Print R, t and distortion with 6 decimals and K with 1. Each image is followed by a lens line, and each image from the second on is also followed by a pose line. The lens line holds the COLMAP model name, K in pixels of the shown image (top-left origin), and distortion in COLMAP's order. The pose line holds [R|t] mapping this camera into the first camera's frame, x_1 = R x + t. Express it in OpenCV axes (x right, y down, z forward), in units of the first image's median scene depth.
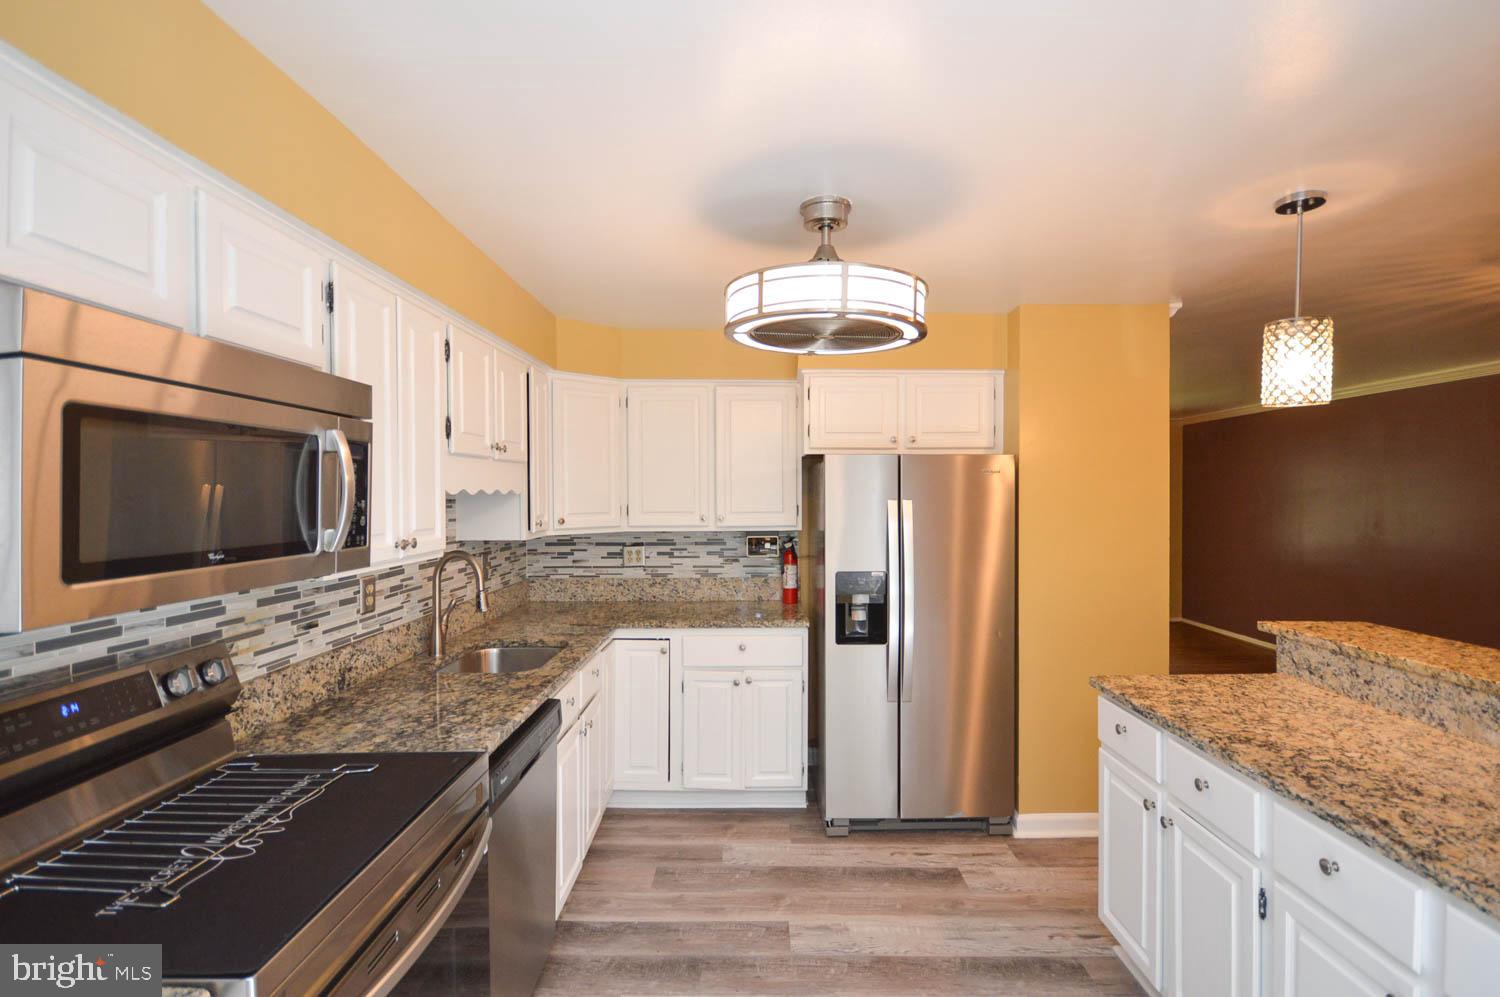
lens RADIAL K [[685.5, 0, 742.3], [0, 685.5, 492.2], [0, 0, 1]] dist [-0.002510, -0.005675]
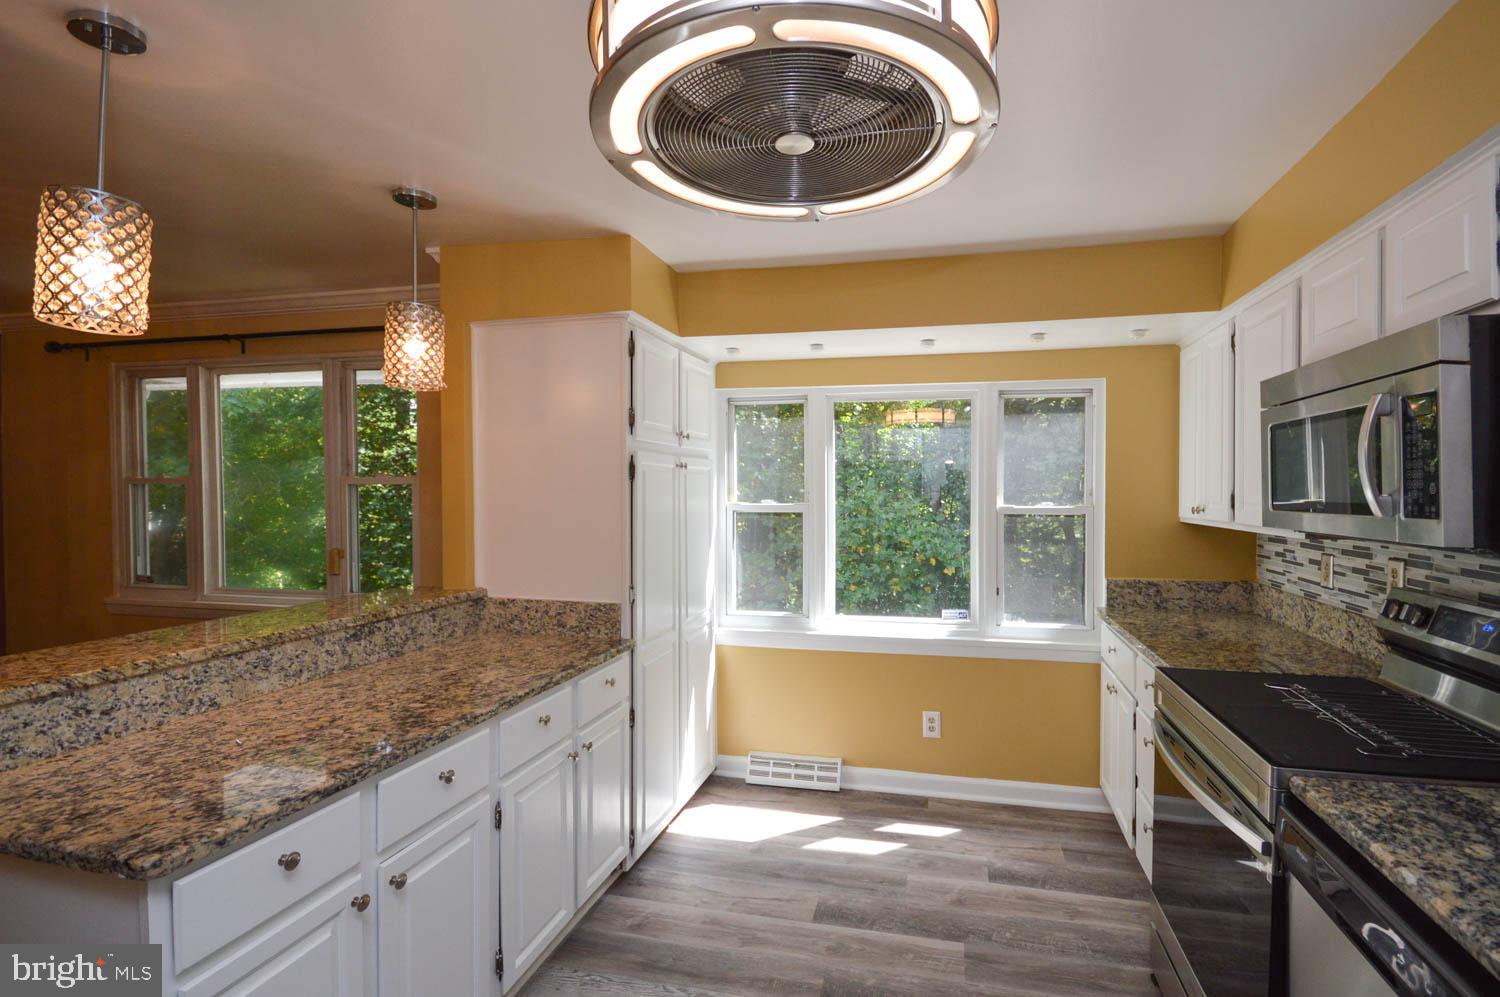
lens RADIAL K [[685.5, 0, 762.1], [0, 685.5, 498.1], [0, 0, 1]] dist [-0.002510, -0.005675]
pose [[-0.970042, 0.001797, 0.242929, 0.017595], [0.002212, 0.999997, 0.001437, 0.035181], [-0.242925, 0.001932, -0.970043, 1.378760]]
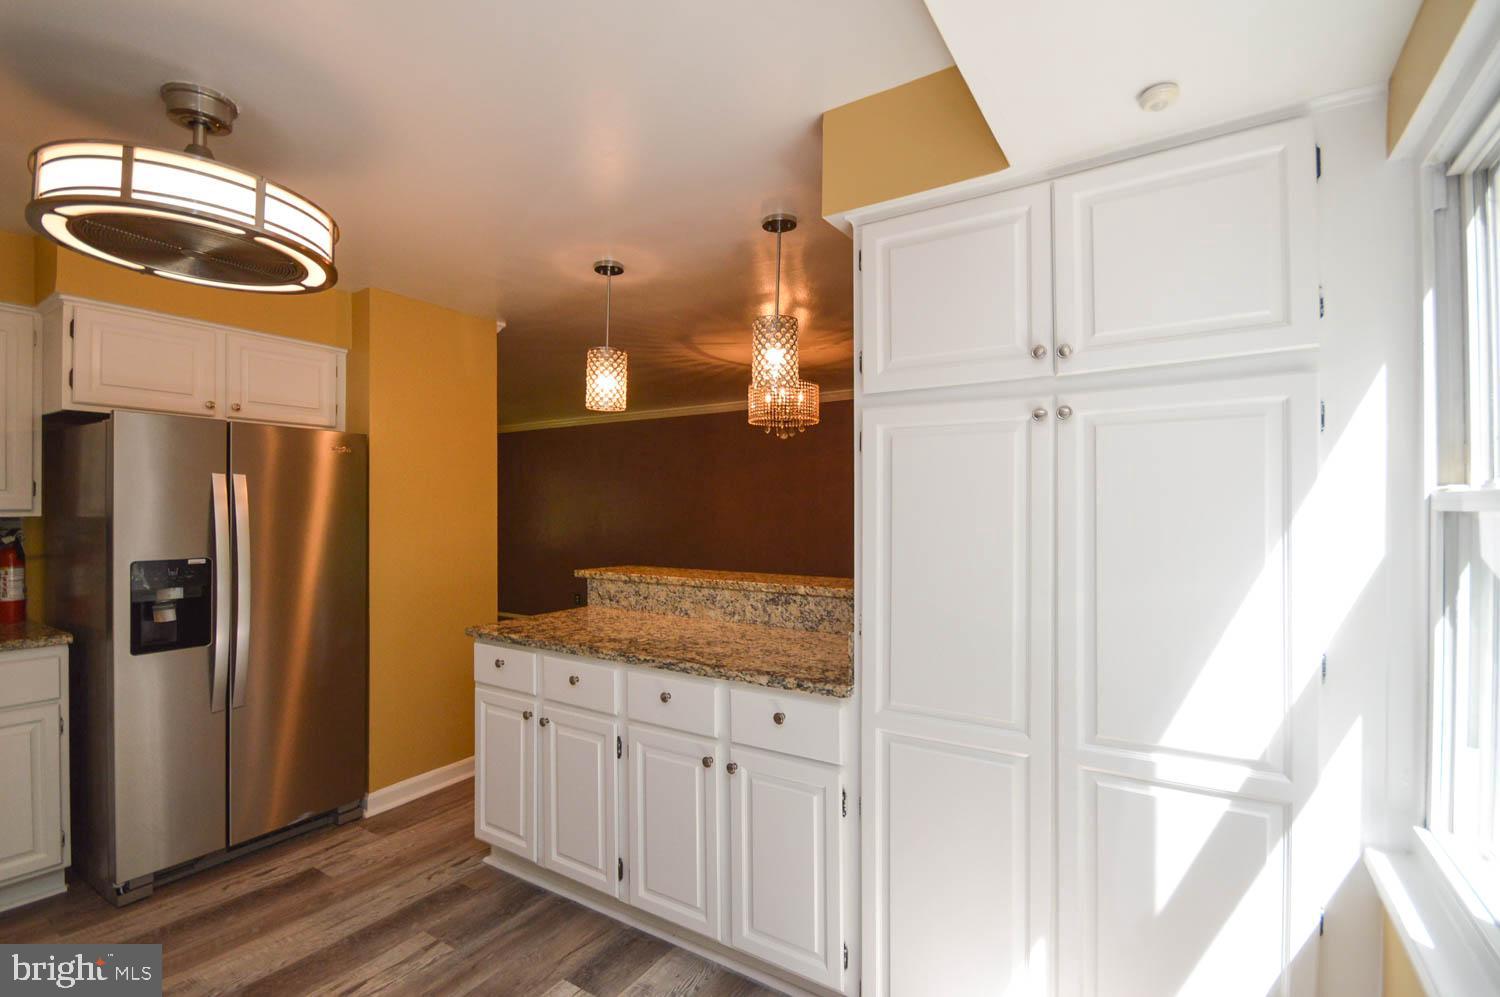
lens RADIAL K [[685.5, 0, 741.6], [0, 685.5, 490.1], [0, 0, 1]] dist [-0.002510, -0.005675]
pose [[0.535440, 0.031527, 0.843985, -0.218745], [-0.010669, 0.999476, -0.030567, 0.076023], [-0.844506, 0.007363, 0.535496, 0.011872]]
